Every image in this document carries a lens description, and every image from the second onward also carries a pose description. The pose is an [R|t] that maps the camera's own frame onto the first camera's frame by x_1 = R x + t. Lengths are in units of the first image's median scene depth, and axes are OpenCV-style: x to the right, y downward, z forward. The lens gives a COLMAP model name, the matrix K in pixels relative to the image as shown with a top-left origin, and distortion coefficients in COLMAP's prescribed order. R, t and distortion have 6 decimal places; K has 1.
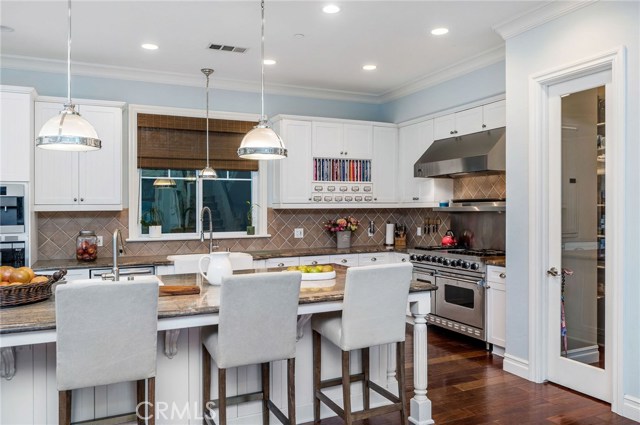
lens RADIAL K [[478.2, 0, 319.0], [0, 478.2, 210.5], [0, 0, 1]] dist [0.022551, 0.006857]
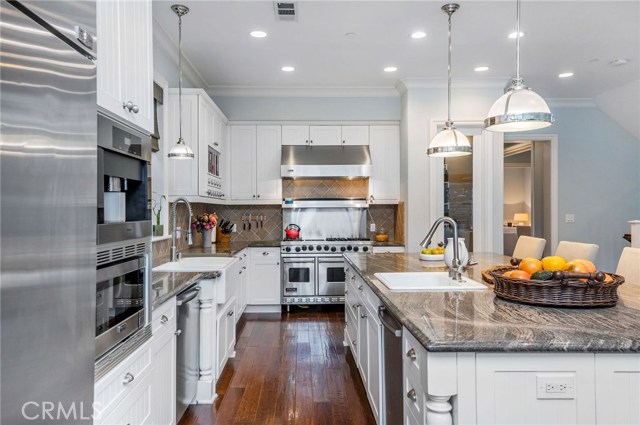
lens RADIAL K [[478.2, 0, 299.0], [0, 478.2, 210.4], [0, 0, 1]] dist [0.022551, 0.006857]
pose [[0.417033, 0.004874, 0.908878, -0.740289], [0.006331, 0.999946, -0.008267, 0.016501], [-0.908869, 0.009202, 0.416980, 0.480114]]
